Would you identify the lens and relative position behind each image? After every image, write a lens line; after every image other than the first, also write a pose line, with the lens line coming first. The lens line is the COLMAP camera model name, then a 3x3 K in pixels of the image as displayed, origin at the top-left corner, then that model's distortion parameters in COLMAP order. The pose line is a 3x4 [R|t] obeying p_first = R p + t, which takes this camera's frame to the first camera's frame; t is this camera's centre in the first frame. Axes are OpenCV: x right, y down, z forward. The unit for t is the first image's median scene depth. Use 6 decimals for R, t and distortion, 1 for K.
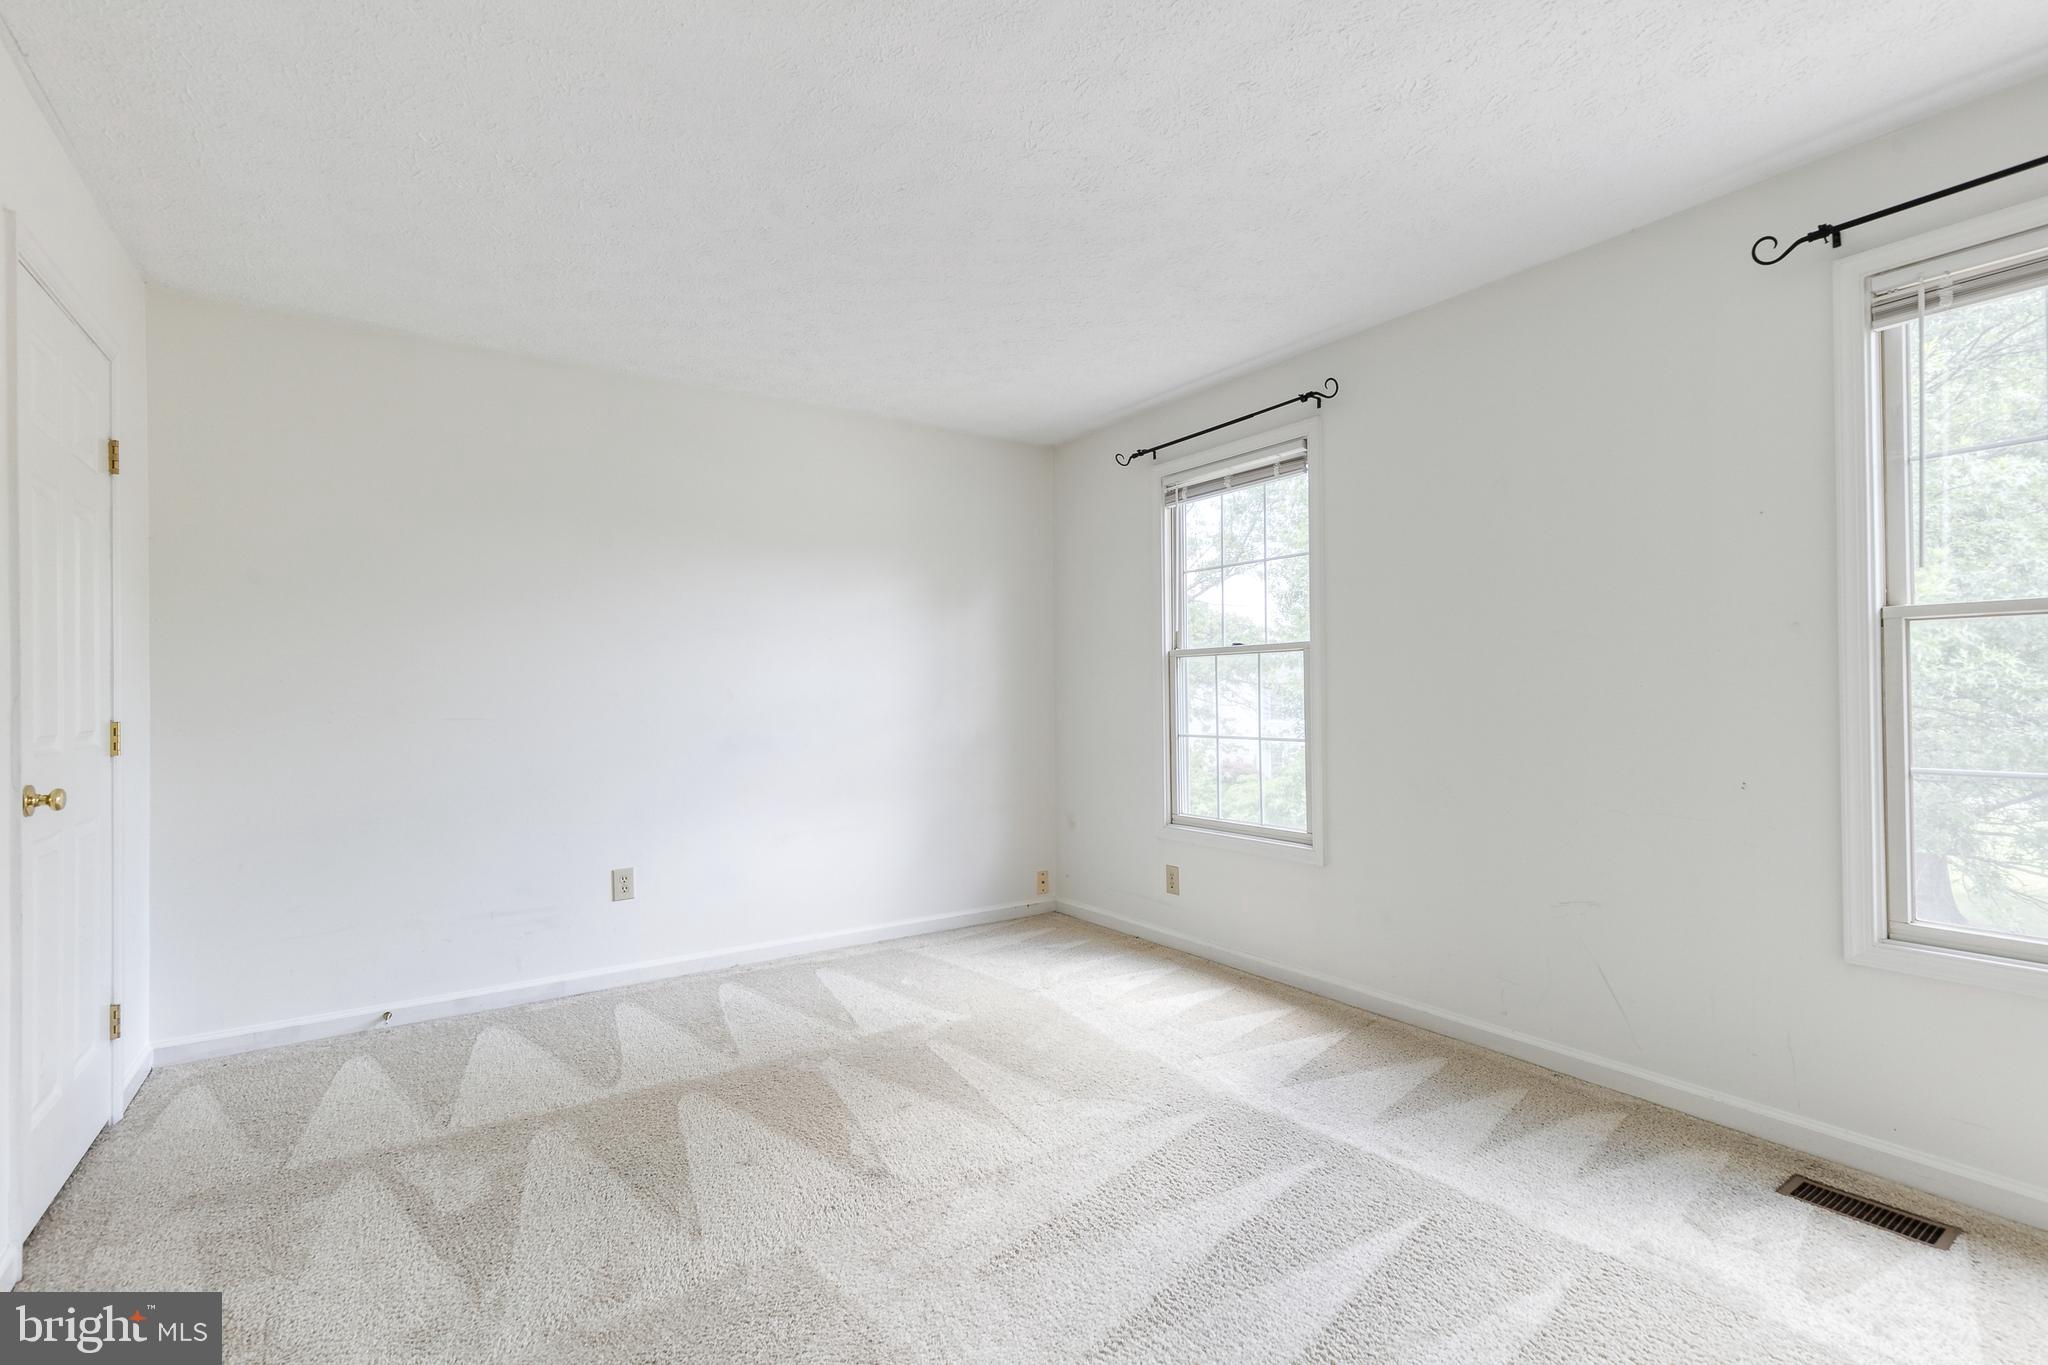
lens RADIAL K [[933.3, 0, 1029.0], [0, 933.3, 680.5], [0, 0, 1]] dist [0.010246, -0.002529]
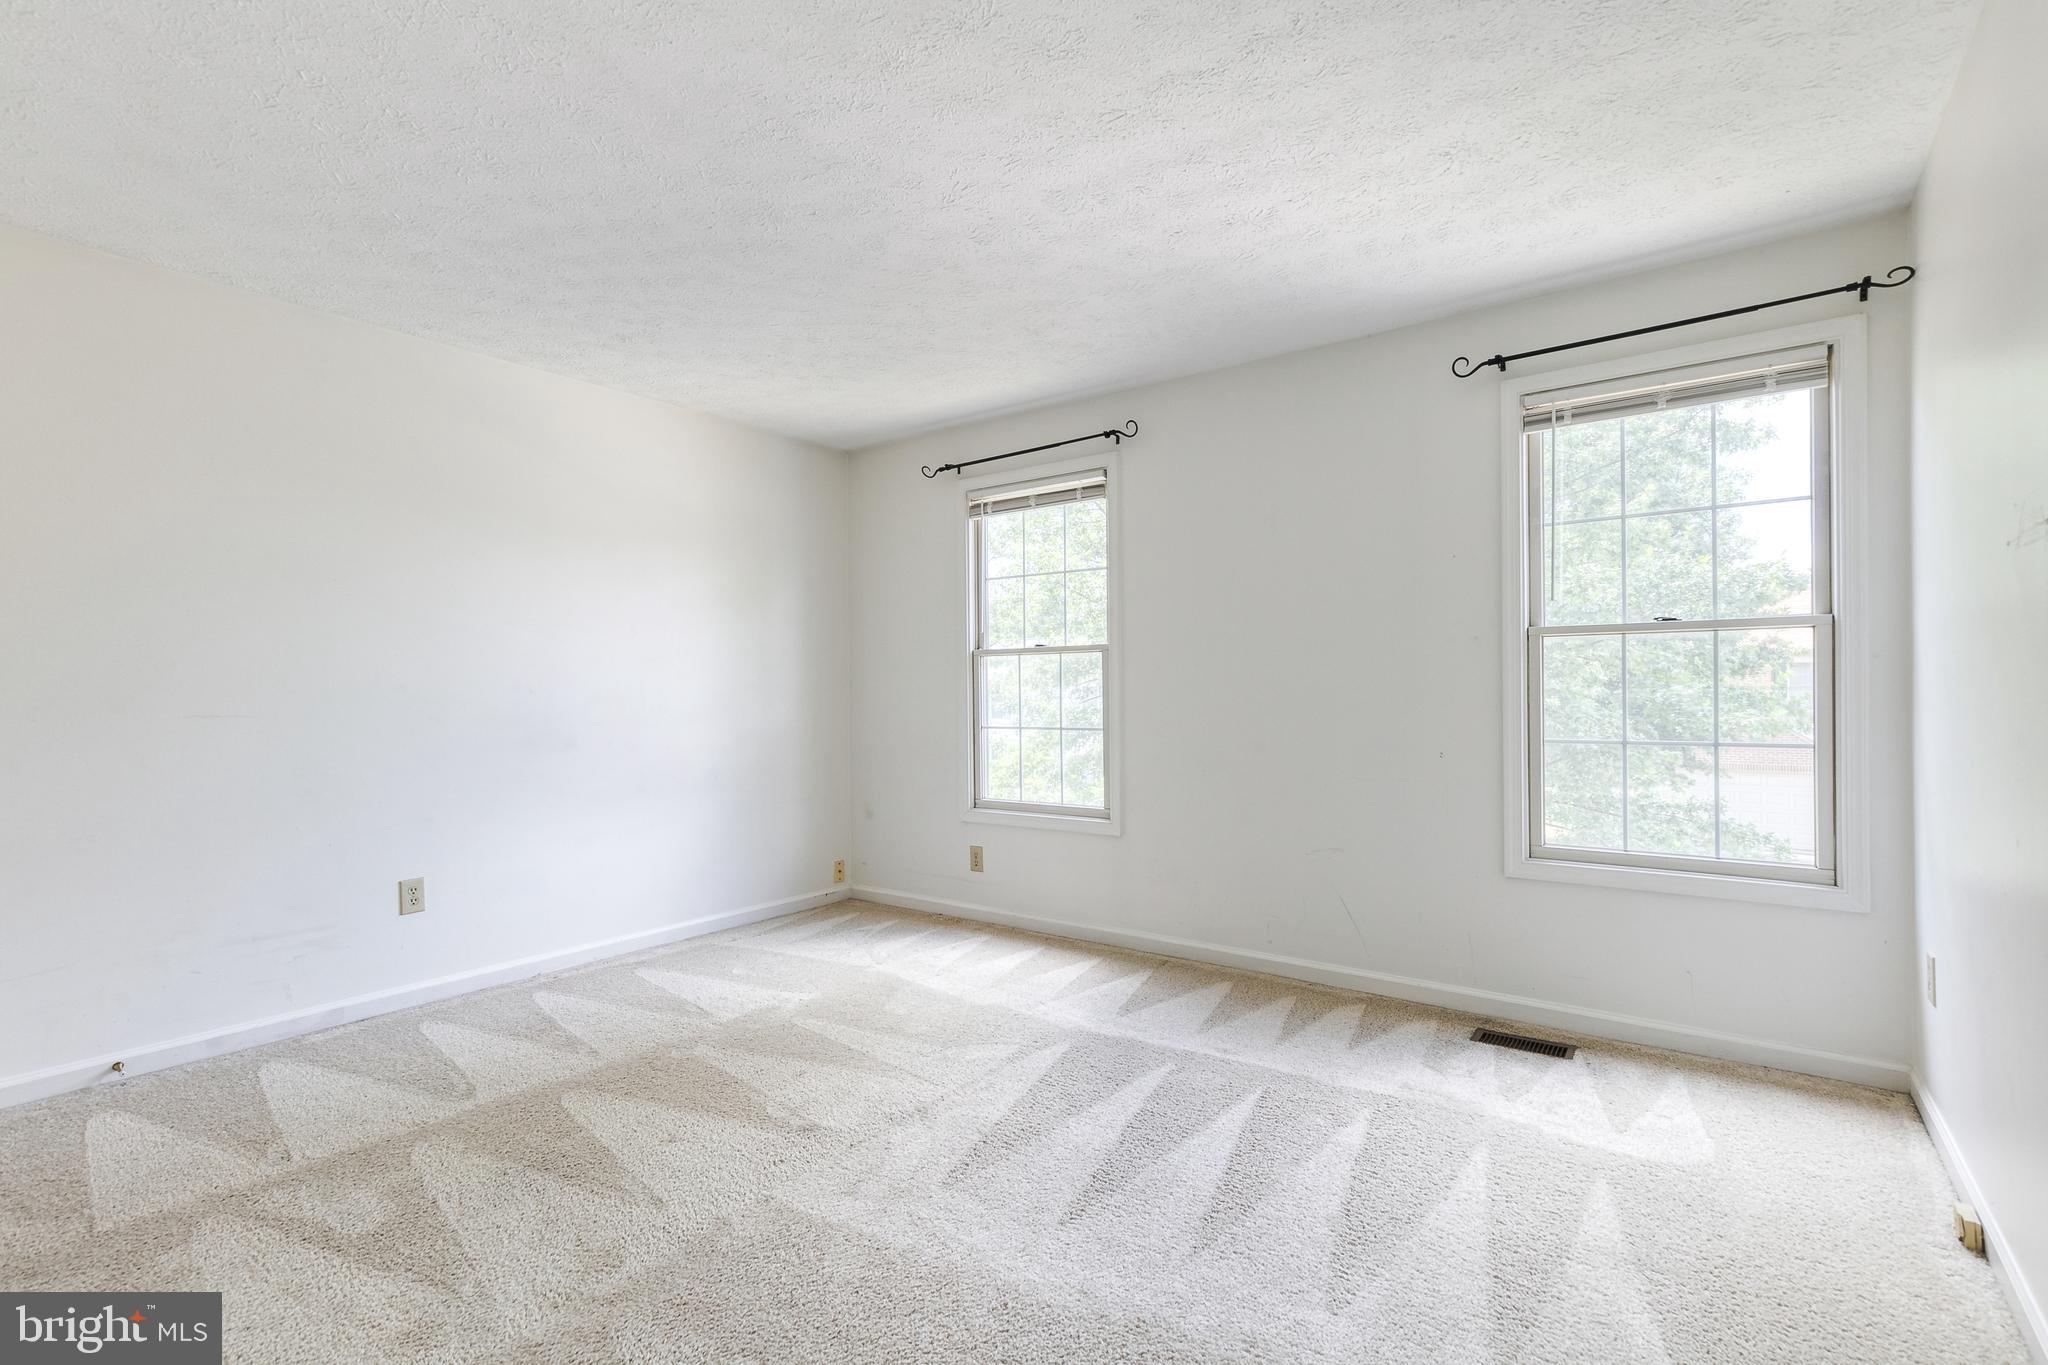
lens RADIAL K [[933.3, 0, 1015.0], [0, 933.3, 685.4], [0, 0, 1]] dist [0.010246, -0.002529]
pose [[0.946319, 0.002966, 0.323221, -0.184250], [-0.004106, 0.999988, 0.002844, 0.007038], [-0.323209, -0.004019, 0.946319, -0.062818]]
